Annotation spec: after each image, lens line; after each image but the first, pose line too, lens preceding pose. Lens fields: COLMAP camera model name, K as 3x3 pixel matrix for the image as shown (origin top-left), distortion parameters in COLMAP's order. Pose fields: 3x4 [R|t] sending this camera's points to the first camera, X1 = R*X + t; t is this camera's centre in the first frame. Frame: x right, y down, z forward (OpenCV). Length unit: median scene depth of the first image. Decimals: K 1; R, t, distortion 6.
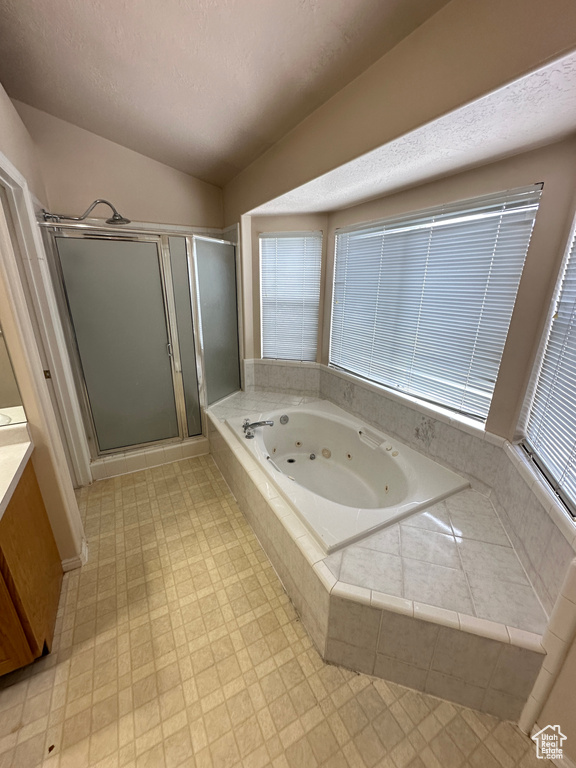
lens RADIAL K [[306.8, 0, 288.0], [0, 306.8, 384.0], [0, 0, 1]] dist [-0.000669, -0.000288]
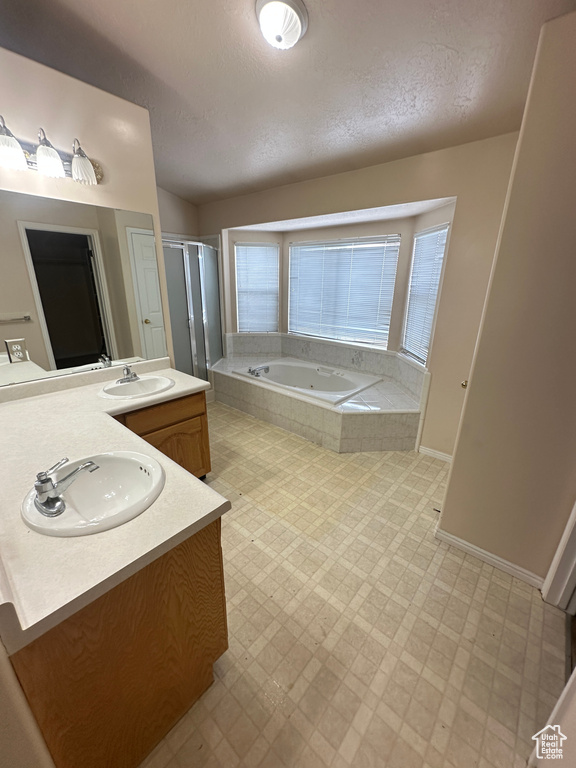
lens RADIAL K [[306.8, 0, 288.0], [0, 306.8, 384.0], [0, 0, 1]] dist [-0.000669, -0.000288]
pose [[0.935900, -0.107712, 0.335395, -0.445518], [0.105173, 0.994120, 0.025782, 0.166057], [-0.336199, 0.011145, 0.941725, -0.456391]]
